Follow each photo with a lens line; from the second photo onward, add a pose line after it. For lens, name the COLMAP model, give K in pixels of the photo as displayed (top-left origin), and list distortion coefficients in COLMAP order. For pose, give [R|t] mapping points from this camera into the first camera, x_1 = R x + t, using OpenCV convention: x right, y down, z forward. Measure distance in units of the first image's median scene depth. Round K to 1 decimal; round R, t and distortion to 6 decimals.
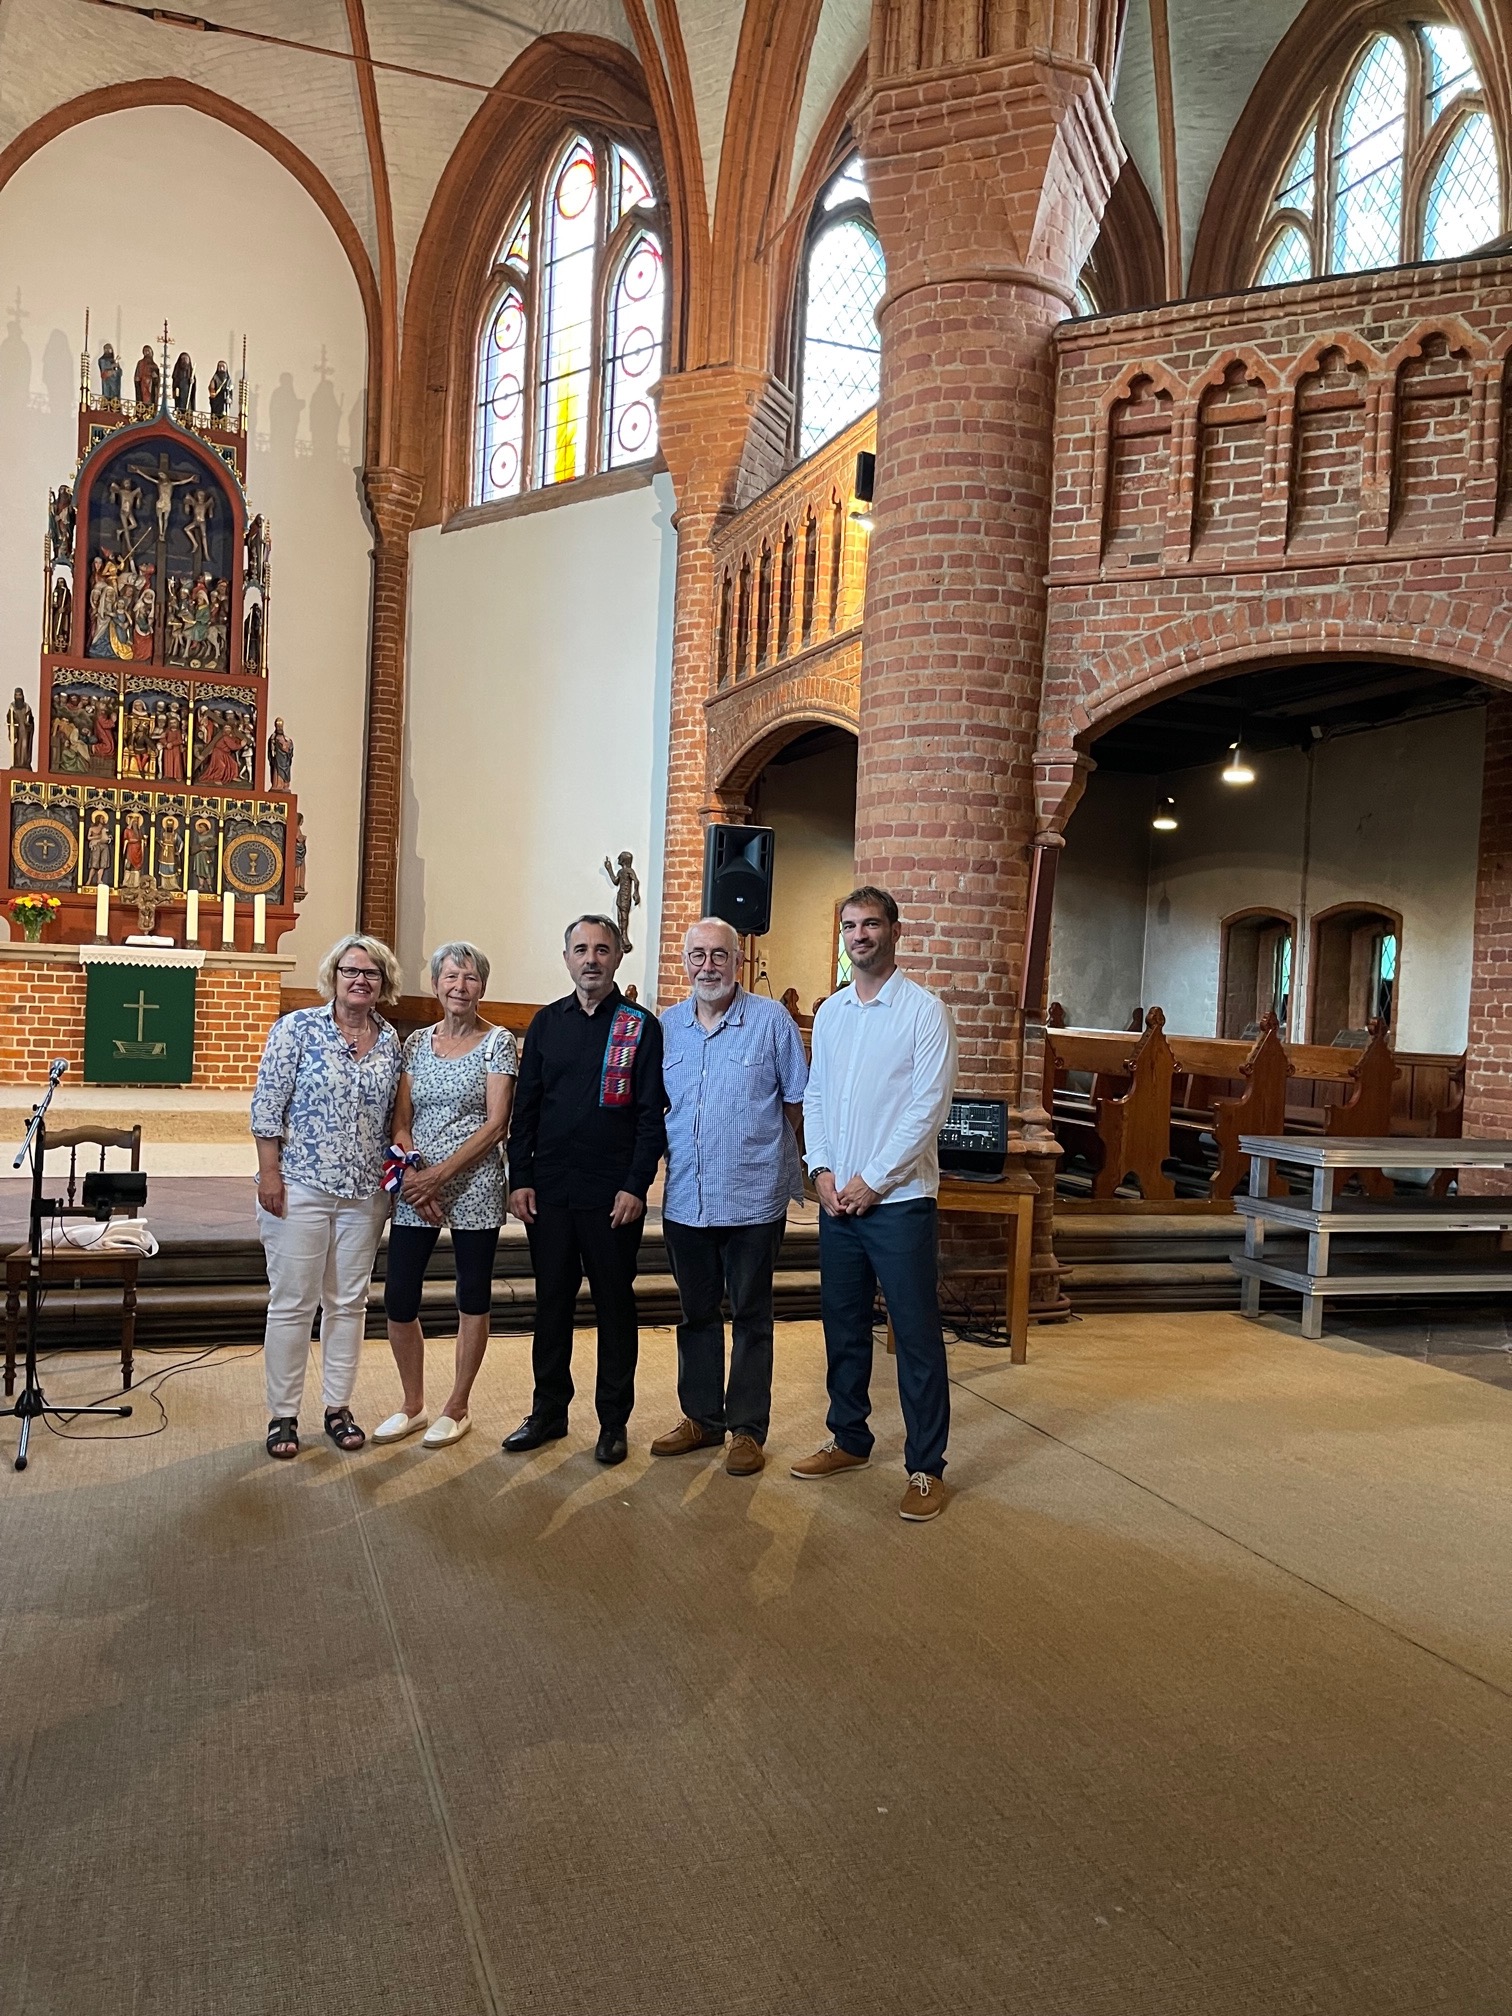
lens RADIAL K [[1529.6, 0, 747.8], [0, 1529.6, 1022.7], [0, 0, 1]] dist [0.057085, -0.054573]
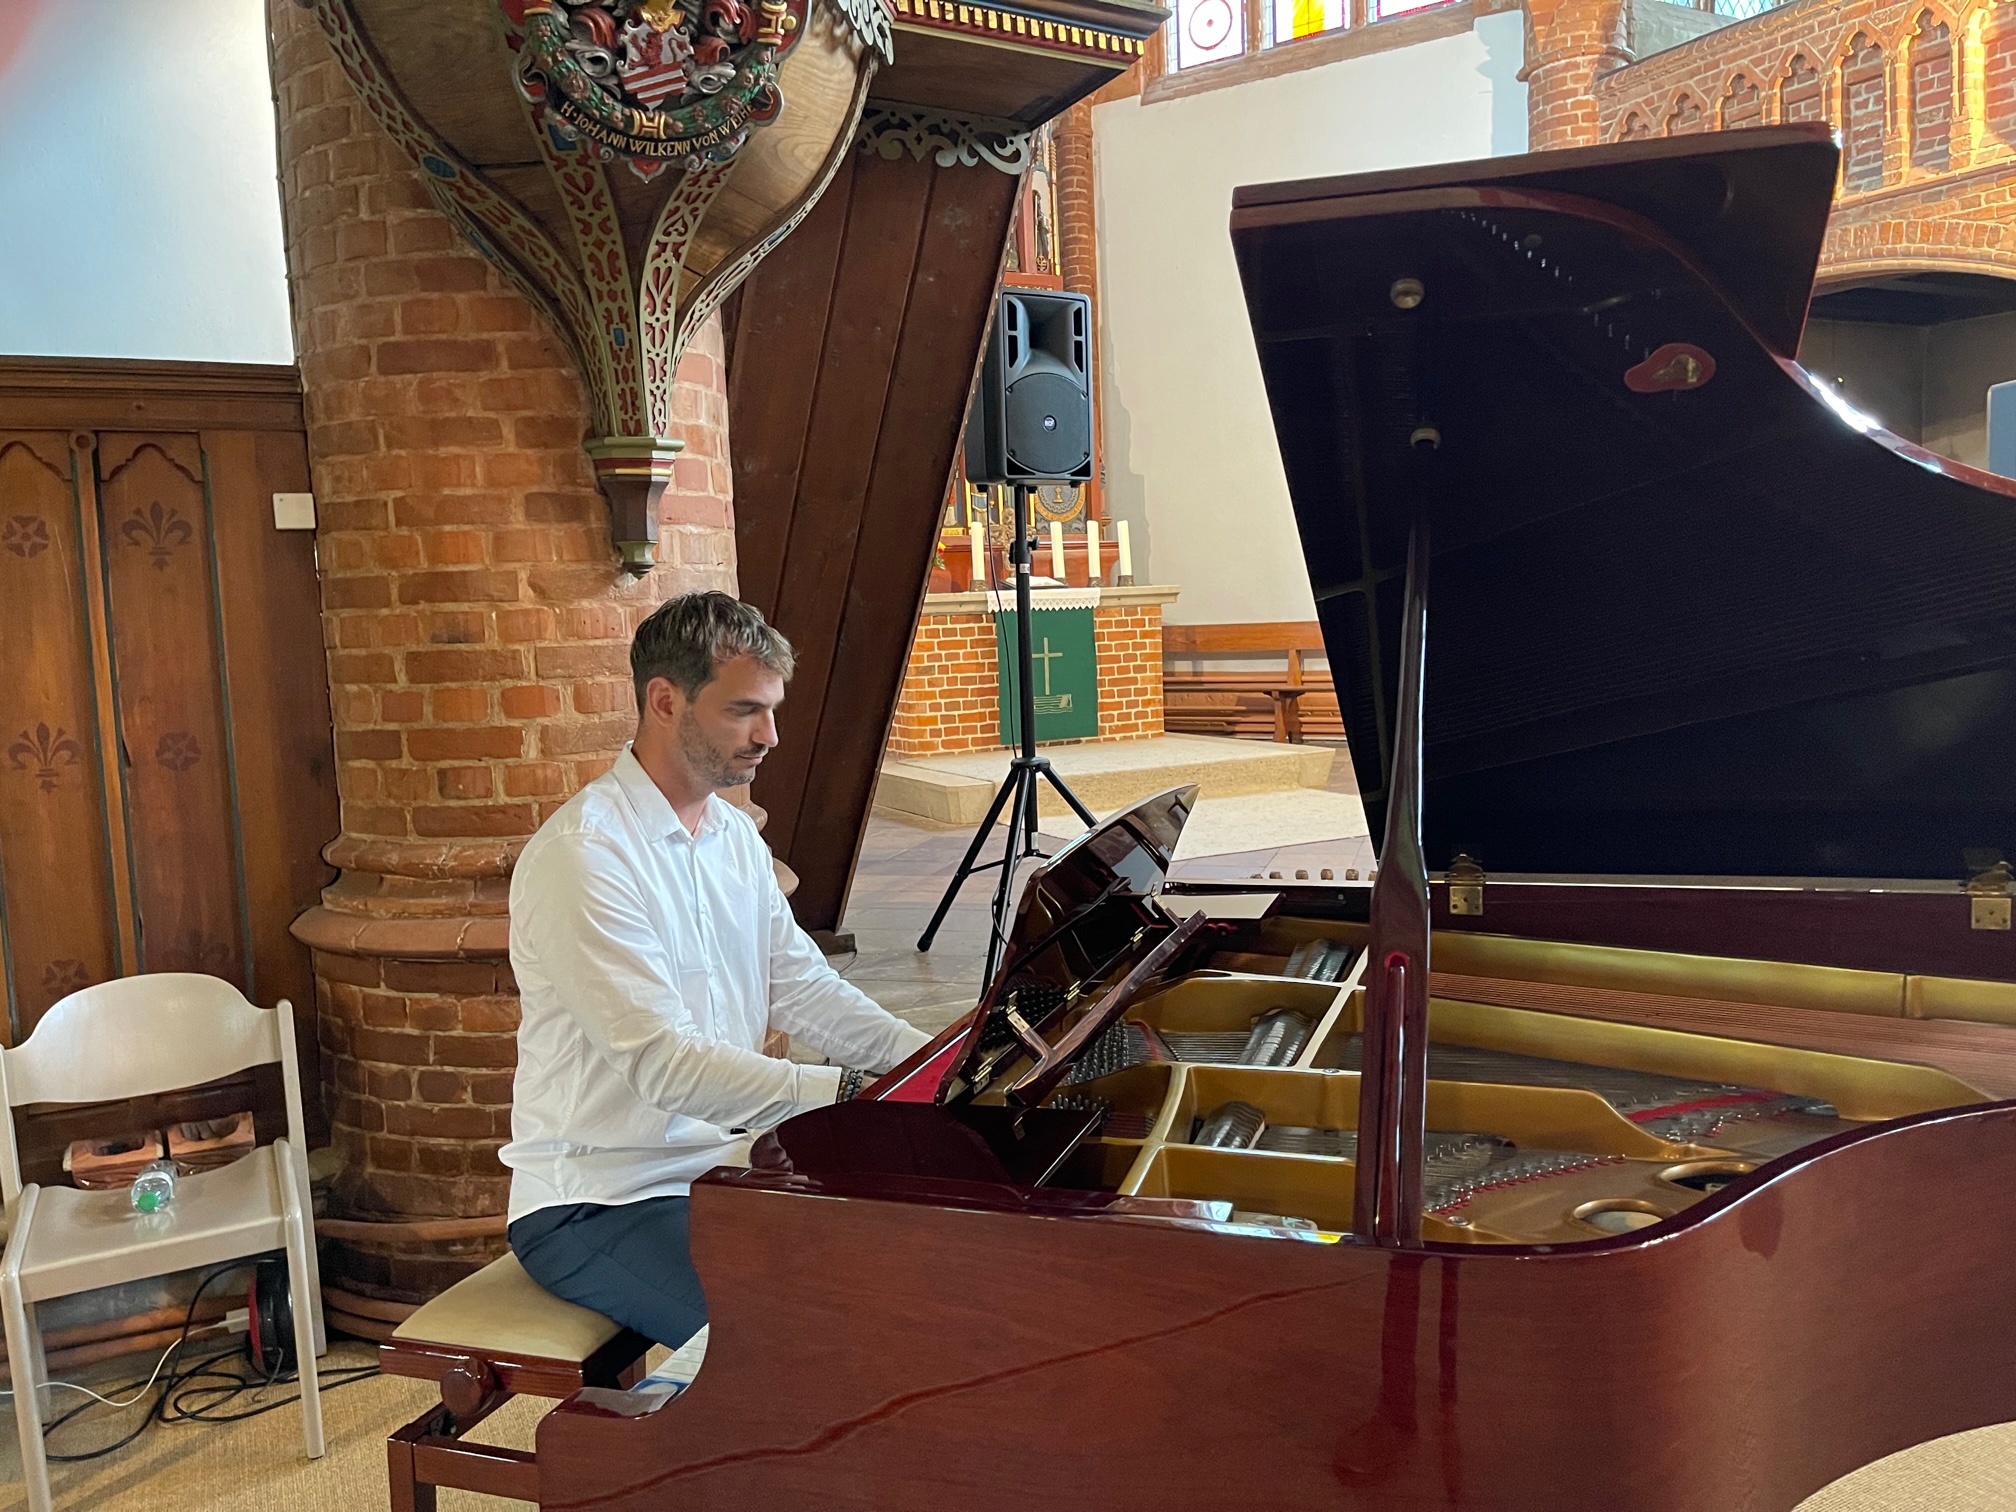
lens RADIAL K [[1538.3, 0, 1008.0], [0, 1538.3, 756.0], [0, 0, 1]] dist [0.077190, -0.106054]
pose [[0.986134, -0.096505, 0.135003, -0.632837], [0.086644, 0.993250, 0.077117, -0.027317], [-0.141534, -0.064351, 0.987840, 0.140398]]
